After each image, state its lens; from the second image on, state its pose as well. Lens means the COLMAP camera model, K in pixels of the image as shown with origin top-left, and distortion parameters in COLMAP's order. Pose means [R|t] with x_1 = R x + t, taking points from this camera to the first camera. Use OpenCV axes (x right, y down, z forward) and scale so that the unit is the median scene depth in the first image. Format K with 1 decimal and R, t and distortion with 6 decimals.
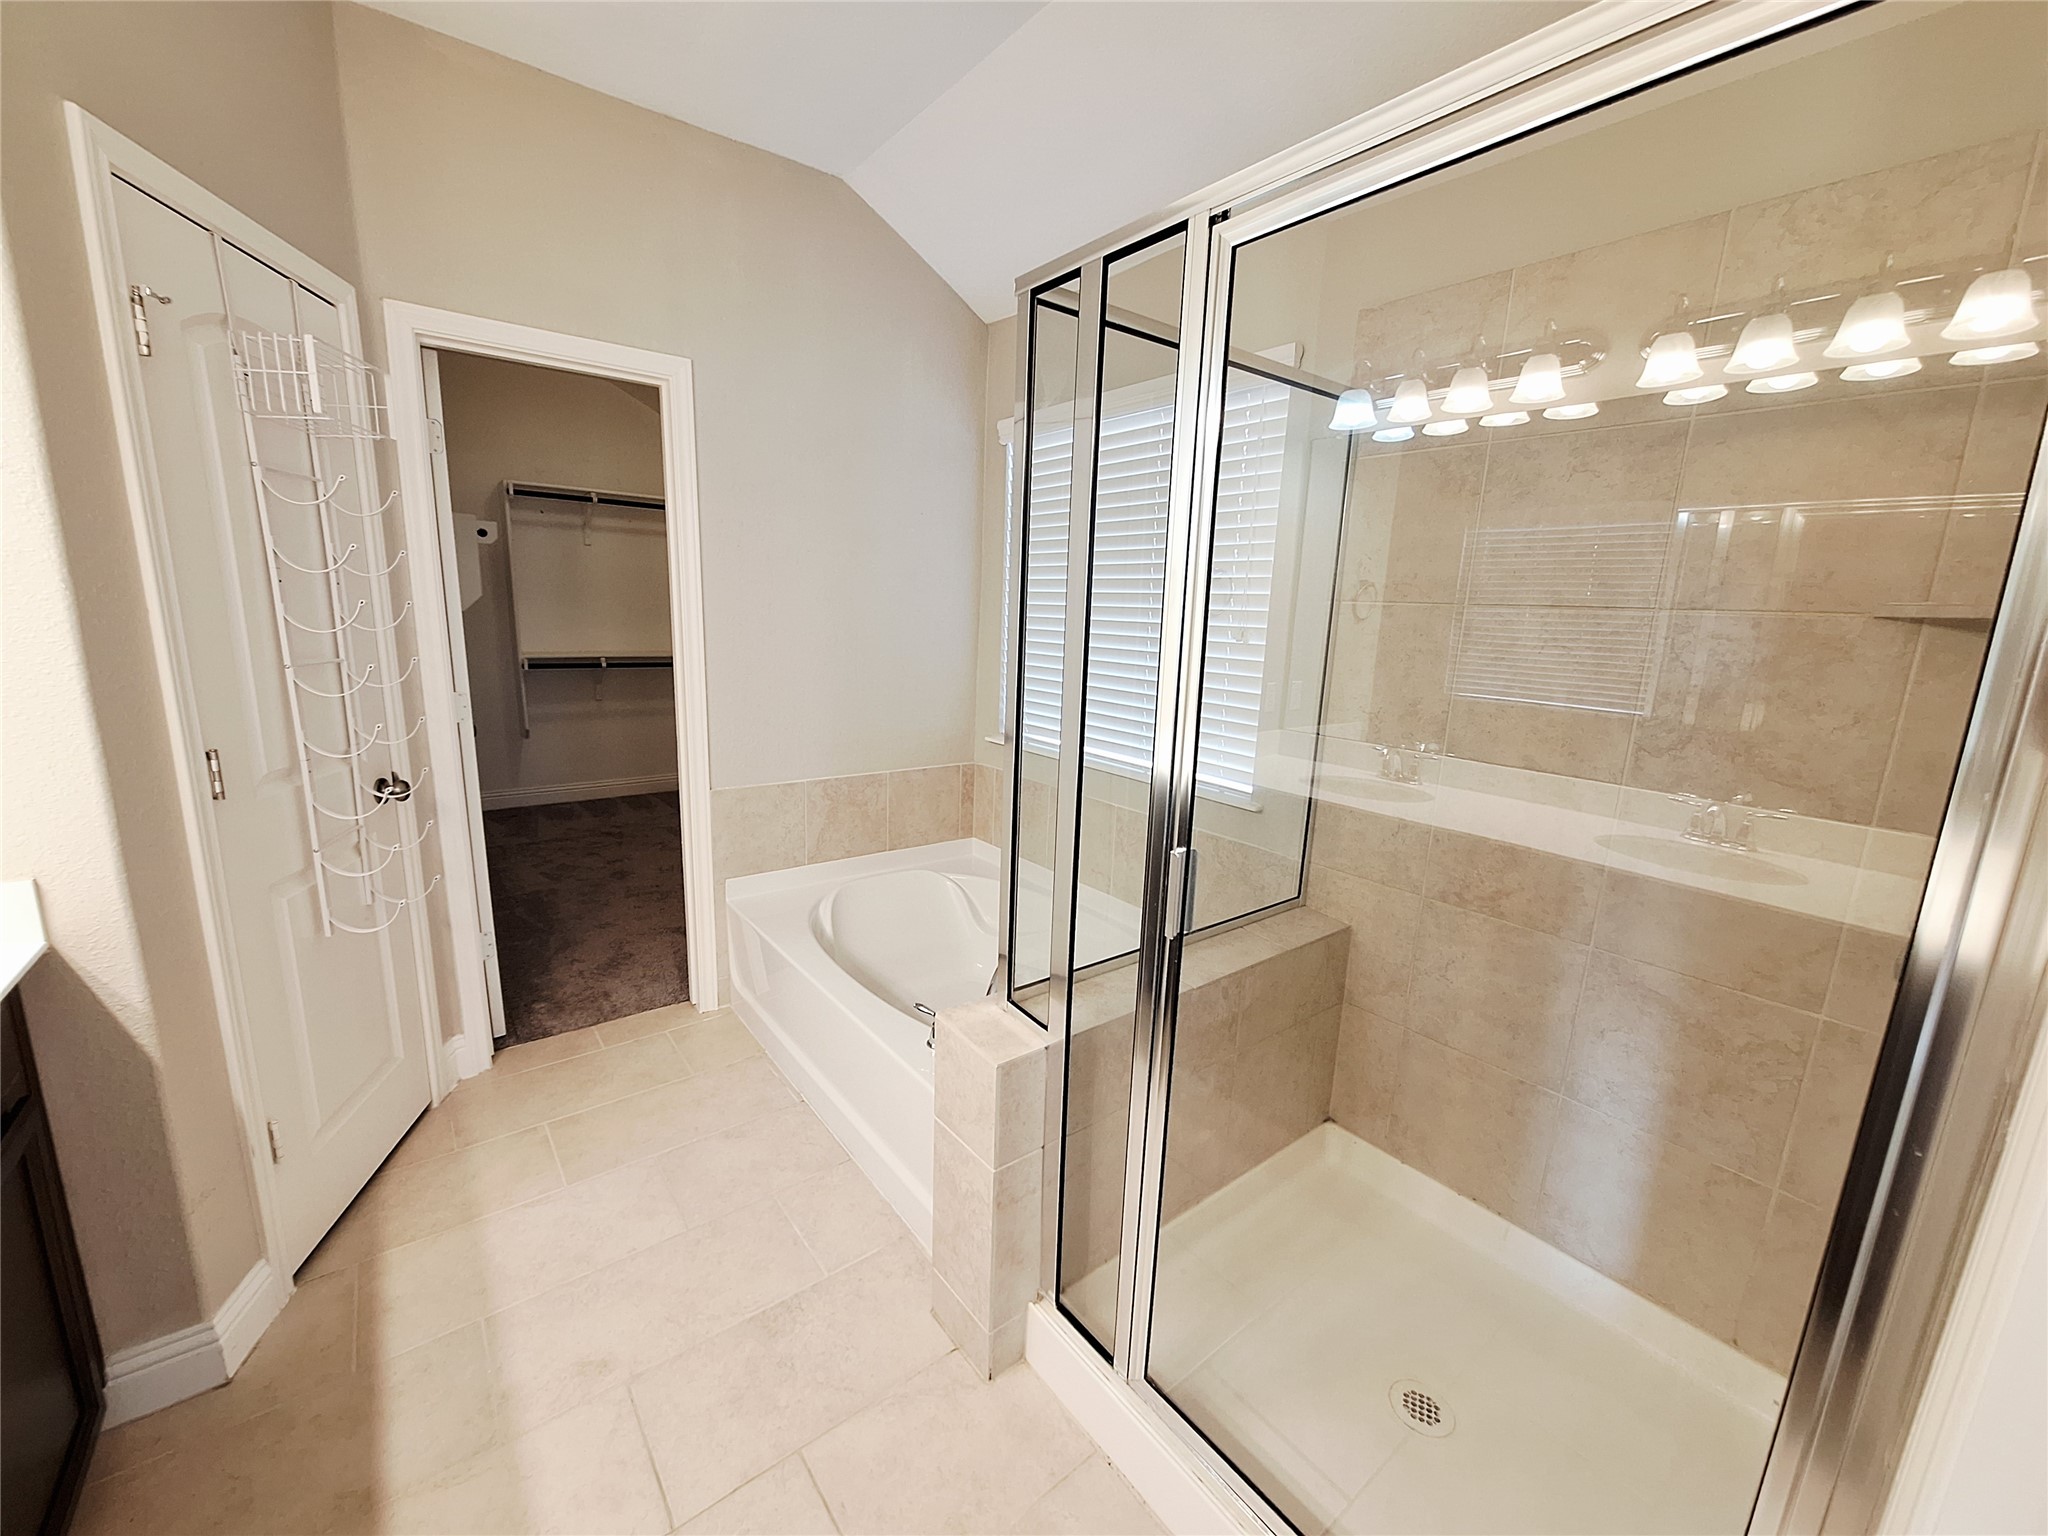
lens RADIAL K [[797.8, 0, 1017.8], [0, 797.8, 765.1], [0, 0, 1]] dist [-0.007549, 0.000211]
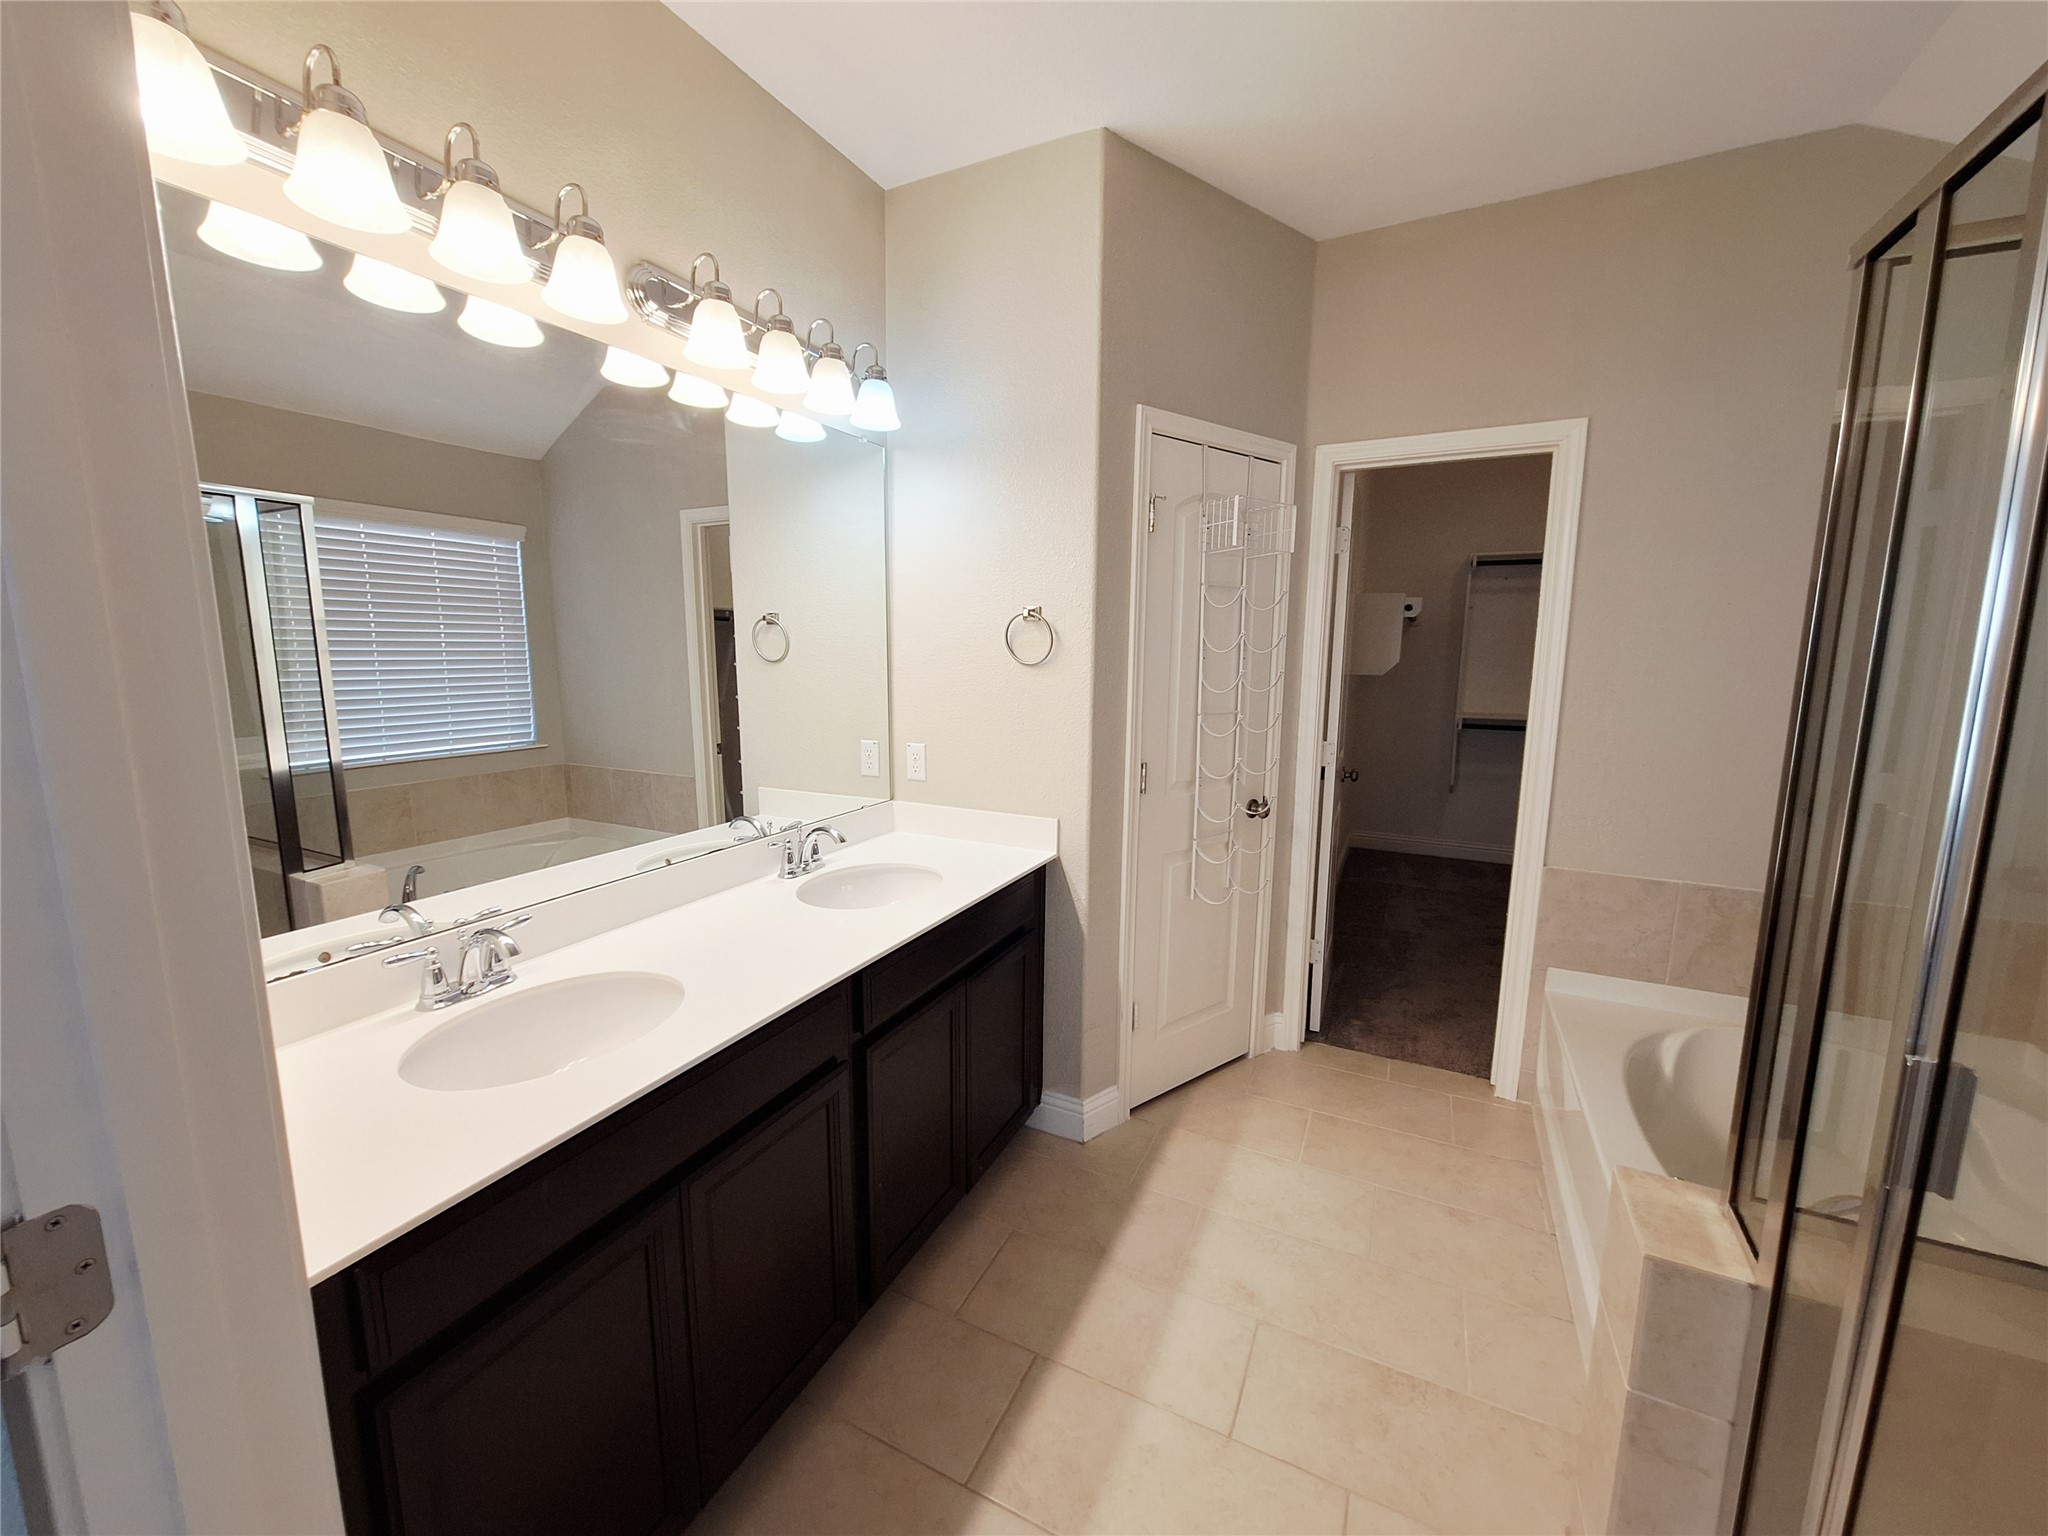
lens RADIAL K [[797.8, 0, 997.0], [0, 797.8, 766.2], [0, 0, 1]] dist [-0.007549, 0.000211]
pose [[0.416874, 0.101892, -0.903235, 0.216719], [-0.167602, 0.985275, 0.033792, -0.010688], [0.893379, 0.137297, 0.427813, 0.015208]]
